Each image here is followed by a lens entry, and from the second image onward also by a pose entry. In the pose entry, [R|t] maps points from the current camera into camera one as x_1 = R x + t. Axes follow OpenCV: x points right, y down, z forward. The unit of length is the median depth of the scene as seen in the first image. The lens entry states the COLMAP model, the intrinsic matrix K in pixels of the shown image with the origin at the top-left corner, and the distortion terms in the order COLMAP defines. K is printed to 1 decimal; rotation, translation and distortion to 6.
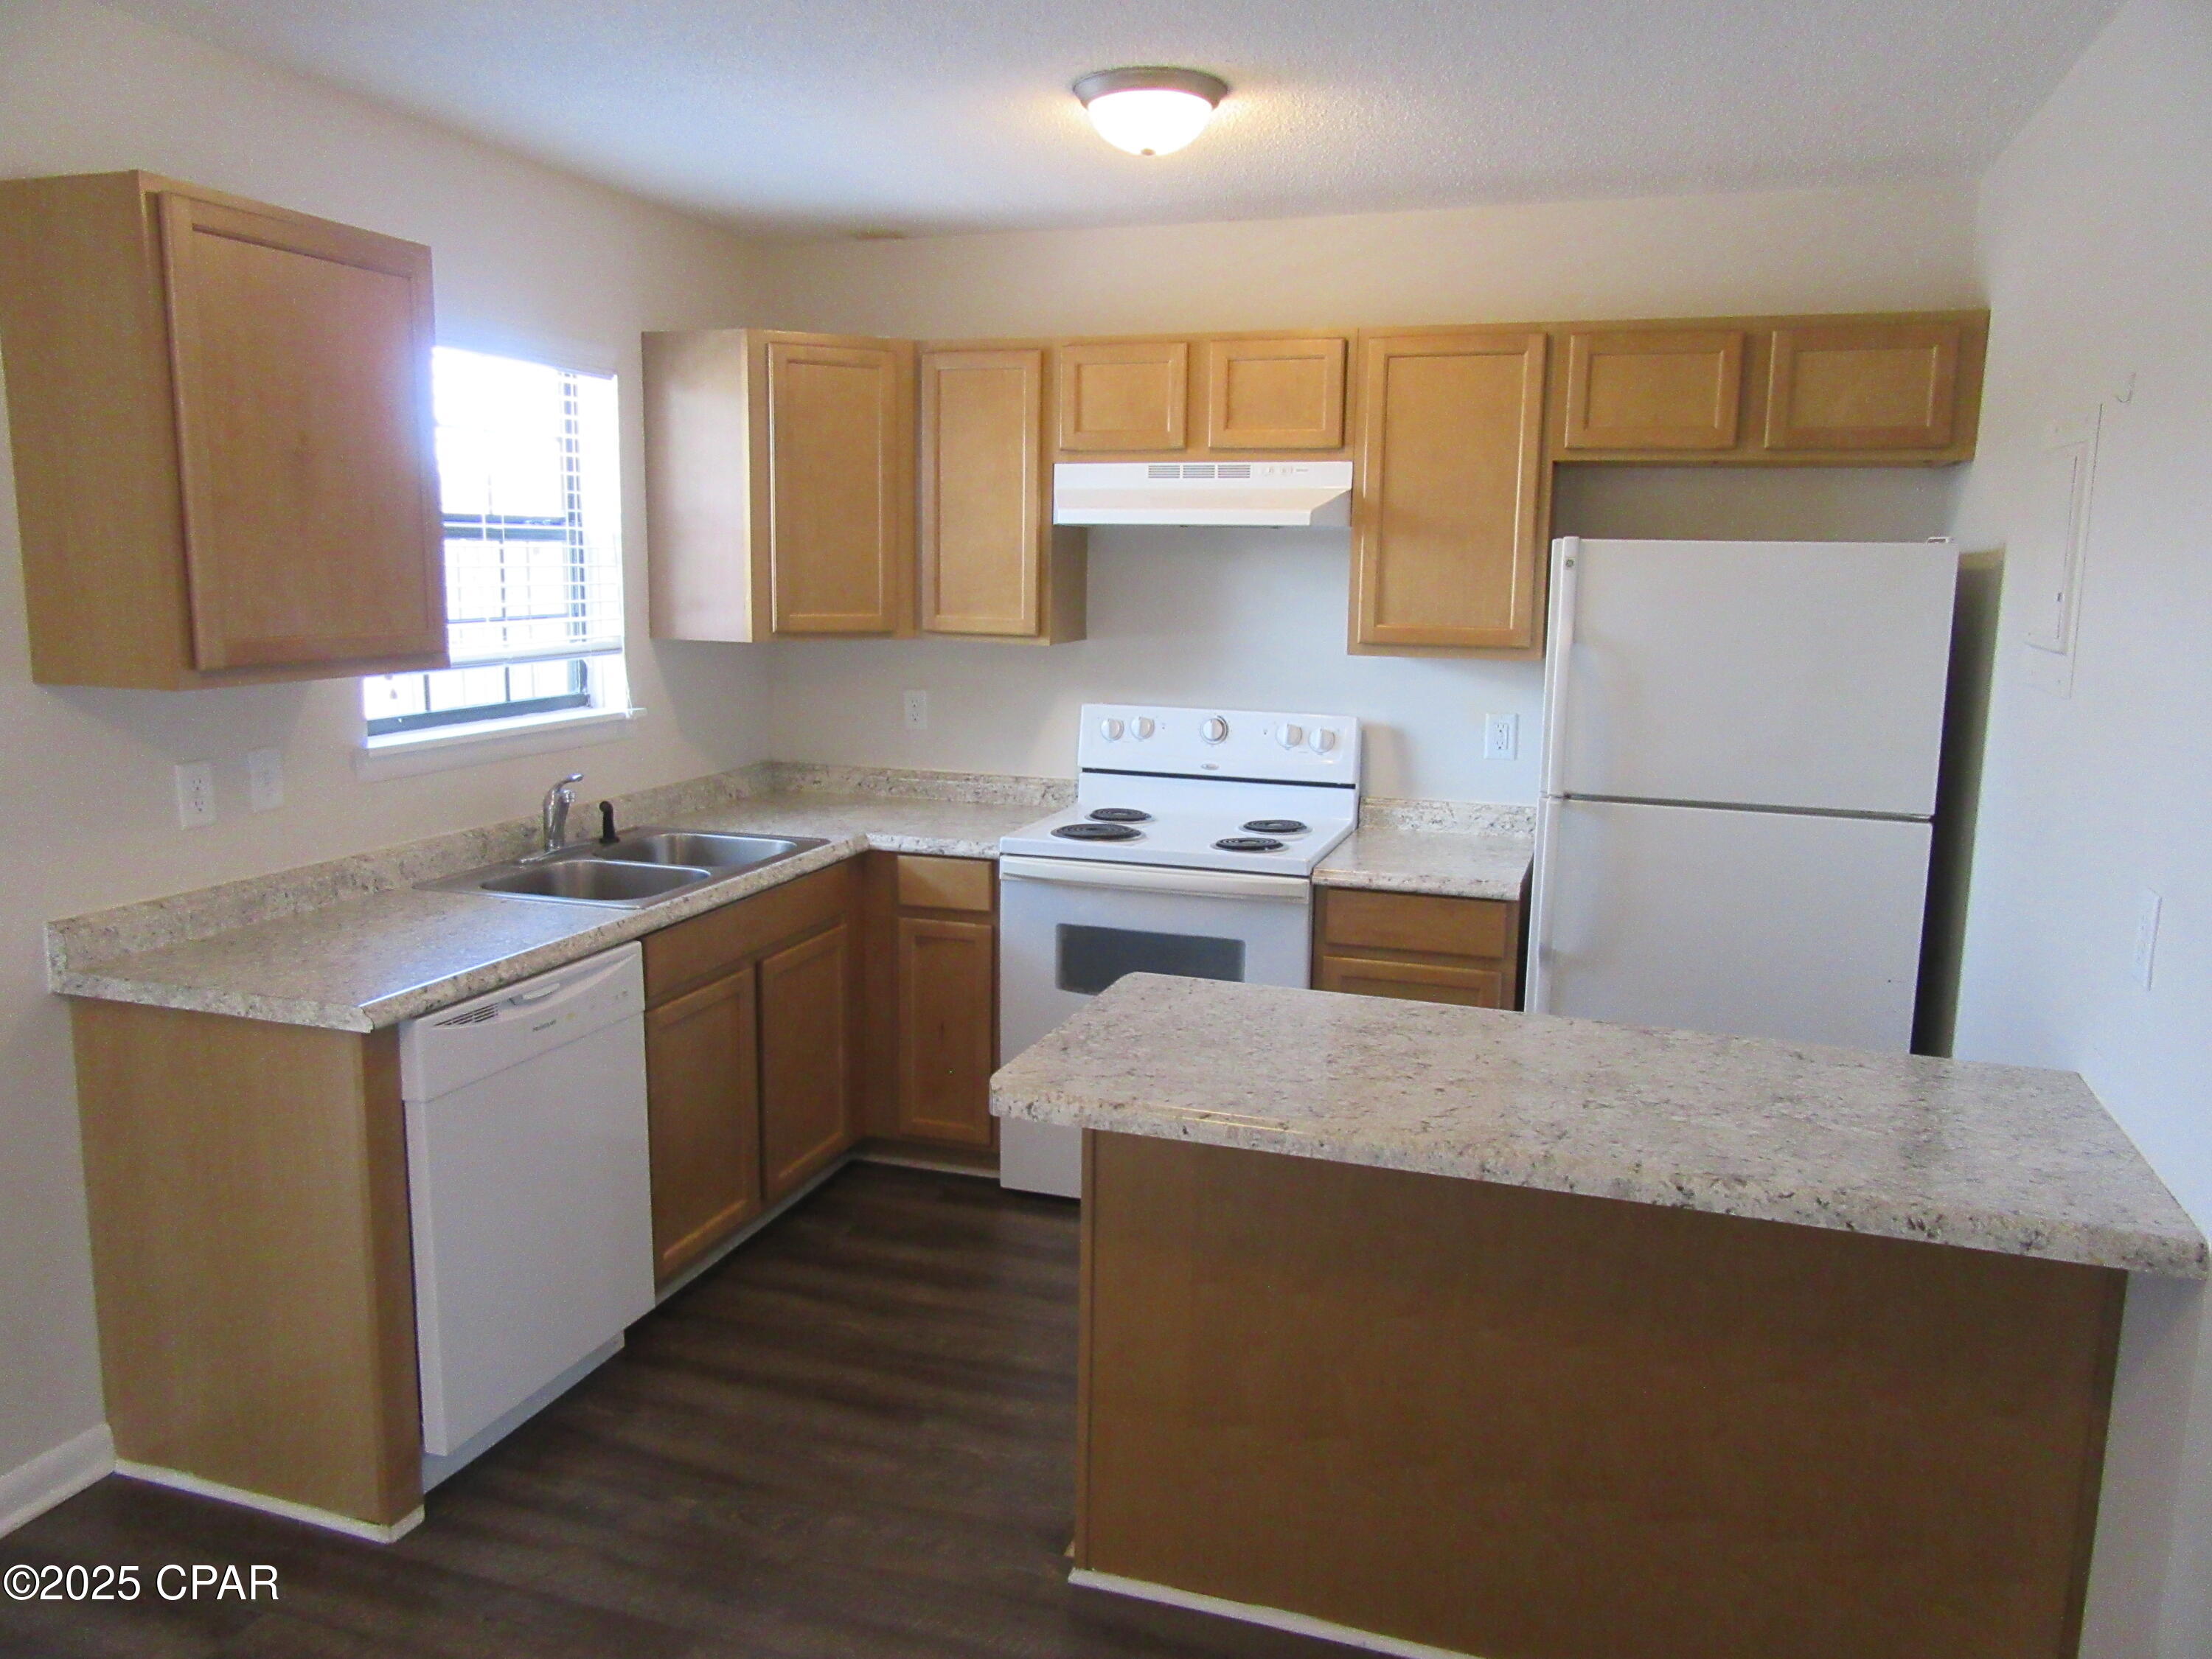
lens RADIAL K [[1655.3, 0, 1106.0], [0, 1655.3, 829.5], [0, 0, 1]] dist [0.003551, 0.001512]
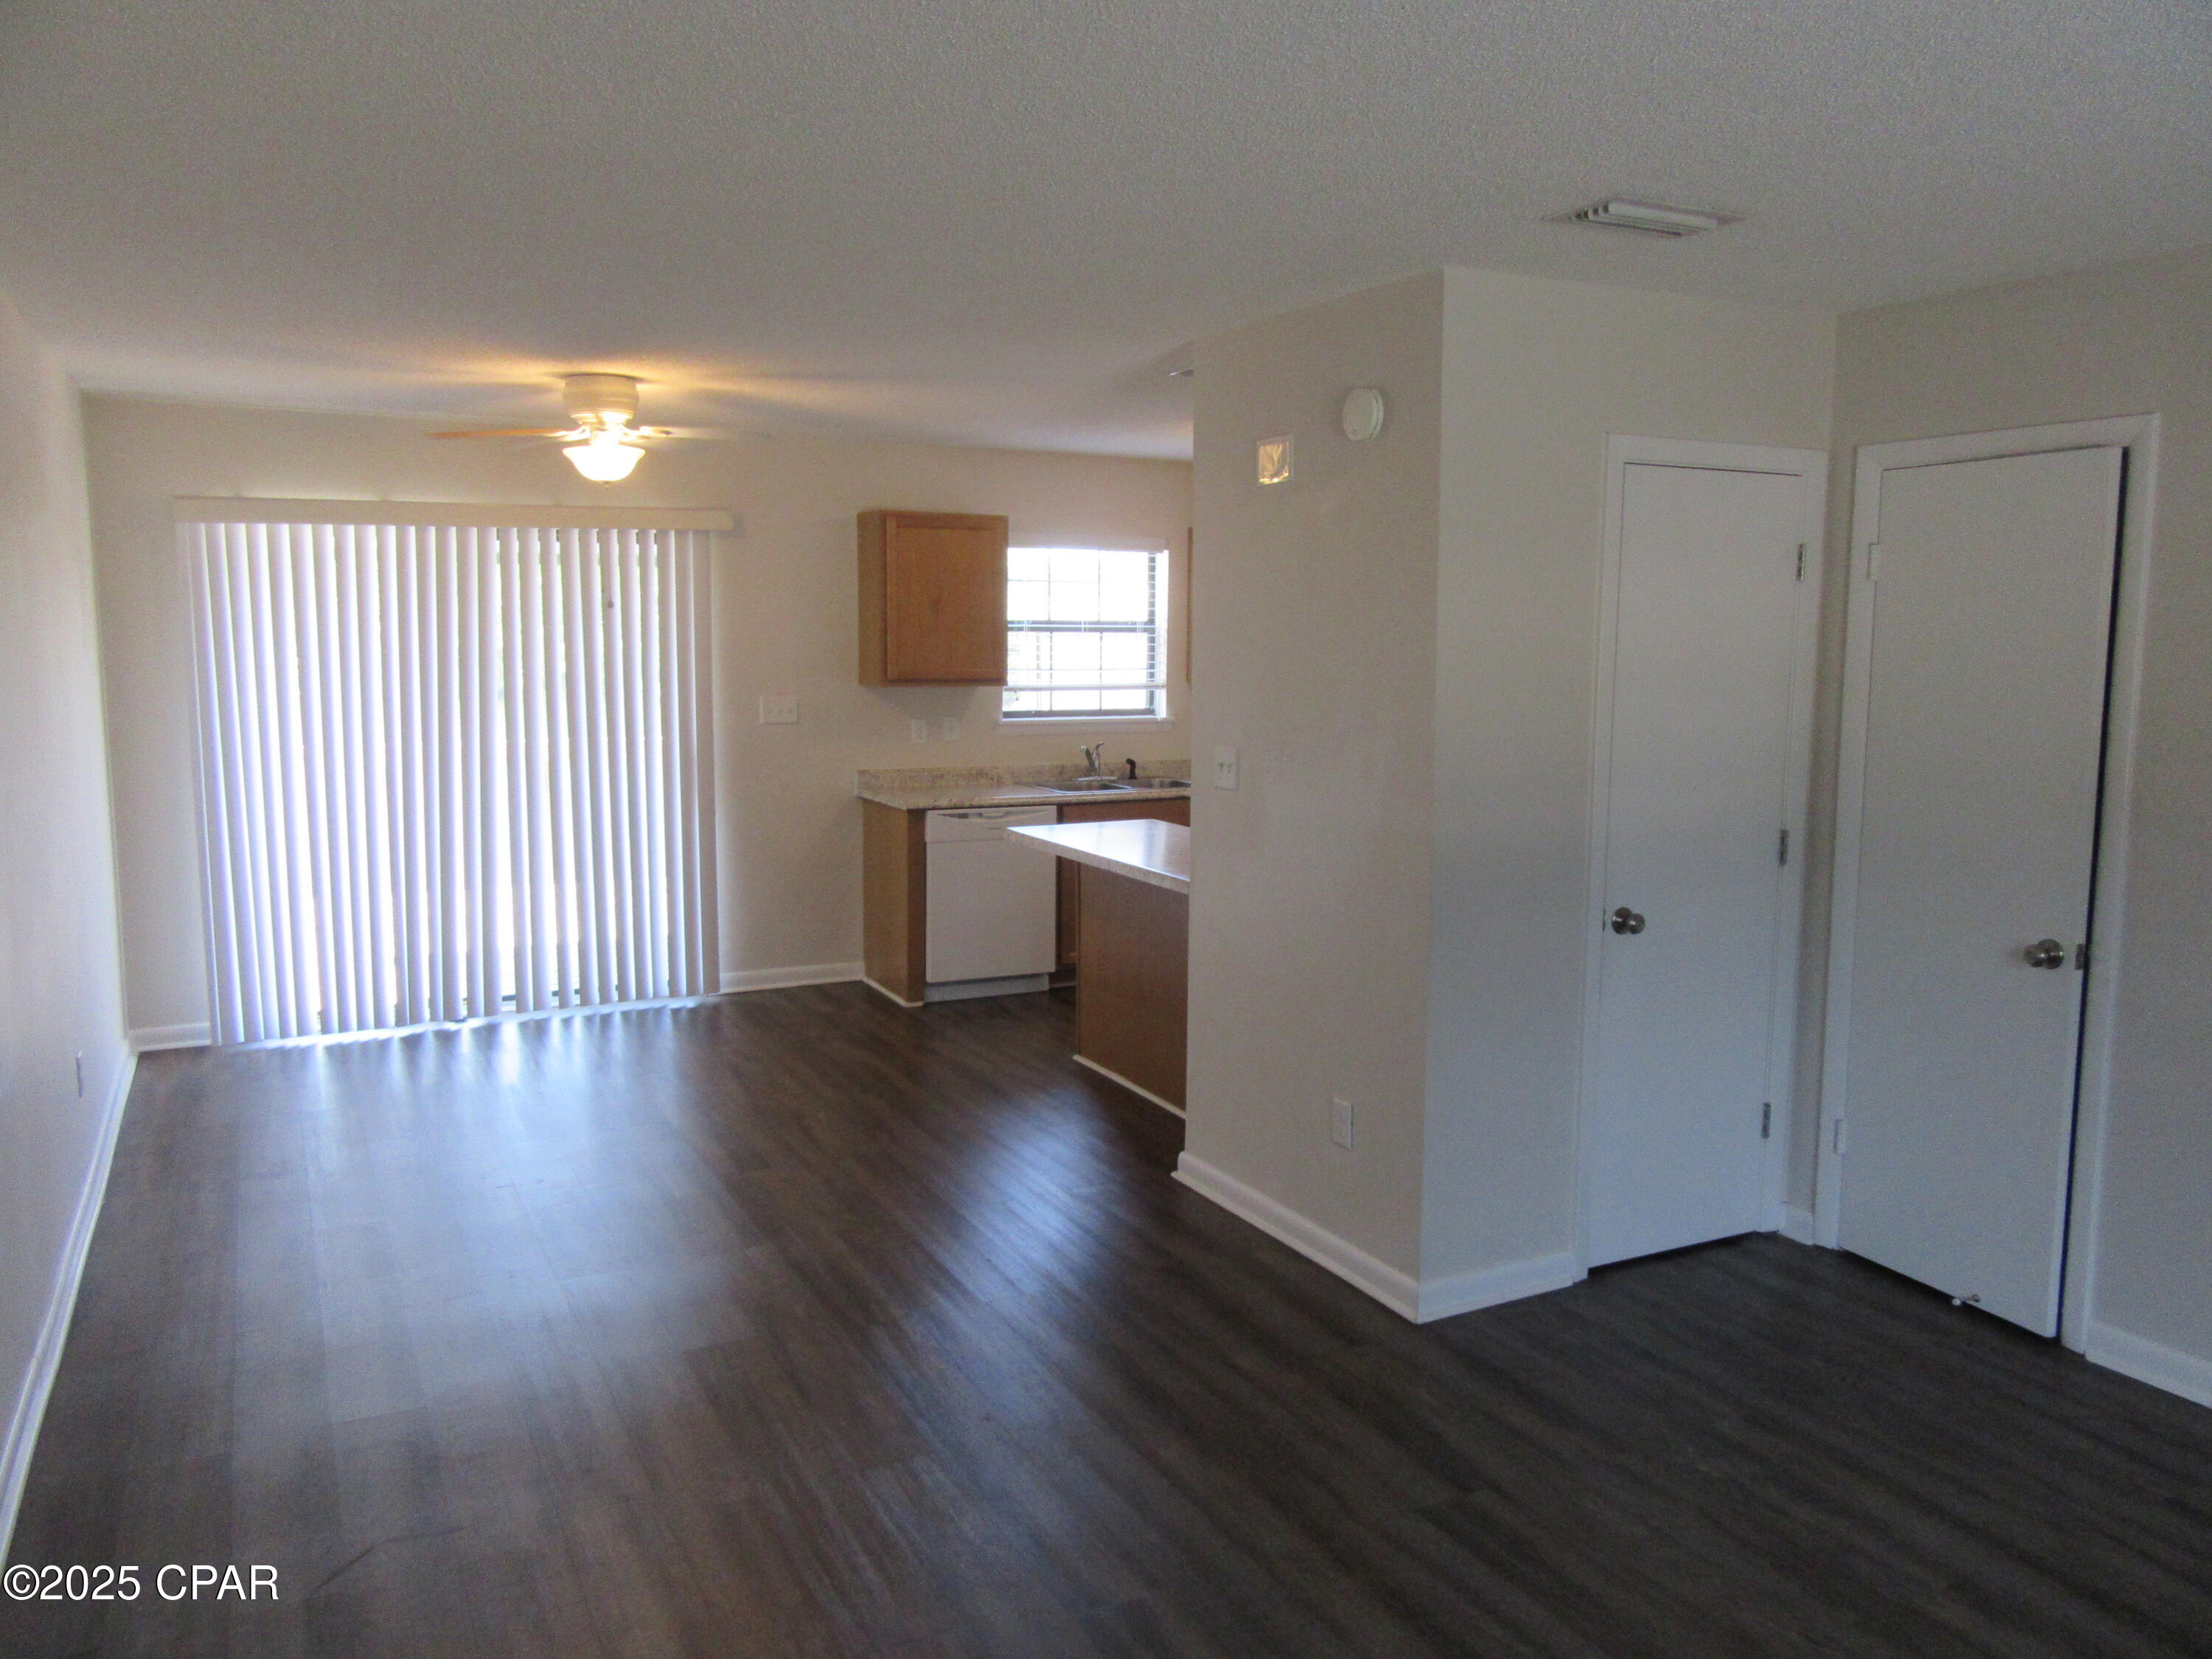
lens RADIAL K [[1655.3, 0, 1106.0], [0, 1655.3, 829.5], [0, 0, 1]] dist [0.003551, 0.001512]
pose [[0.707423, 0.067683, -0.703542, 1.365570], [-0.108724, 0.993978, -0.013699, 0.124410], [0.698378, 0.086183, 0.710521, -0.568988]]
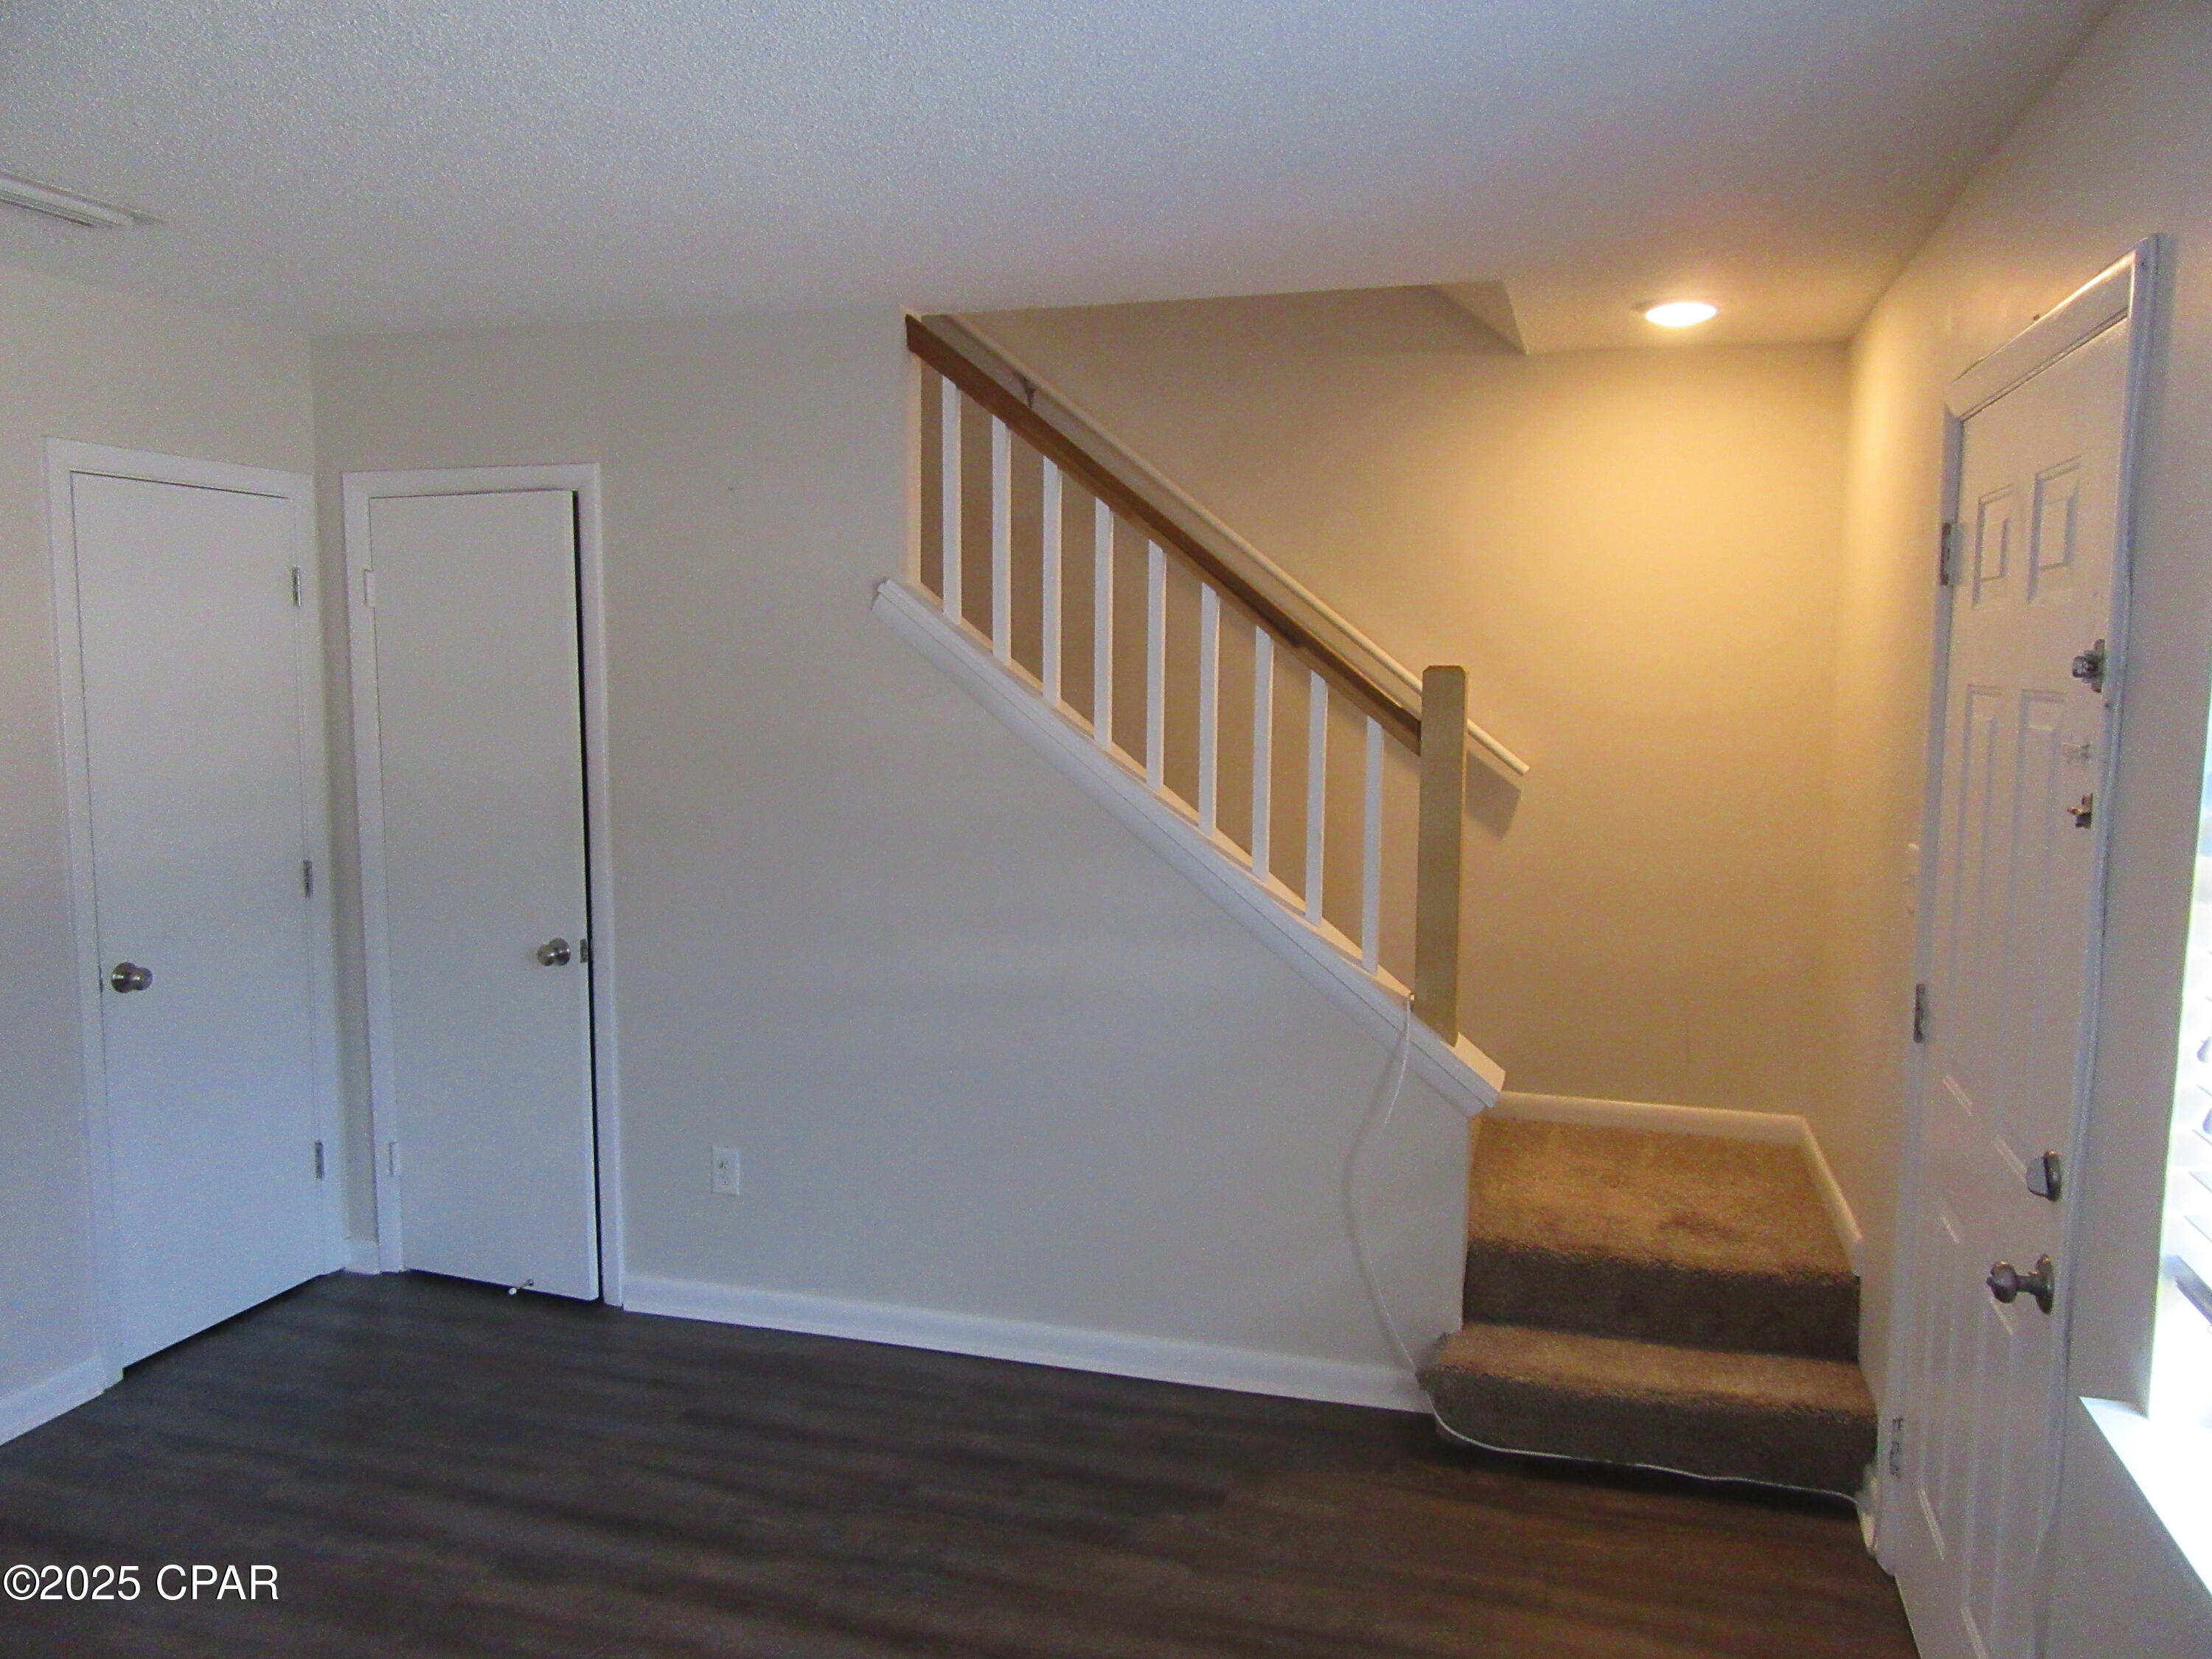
lens RADIAL K [[1655.3, 0, 1106.0], [0, 1655.3, 829.5], [0, 0, 1]] dist [0.003551, 0.001512]
pose [[0.999665, -0.023328, 0.011230, 1.522953], [0.023996, 0.997690, -0.063549, 0.114169], [-0.009721, 0.063797, 0.997916, -0.512137]]
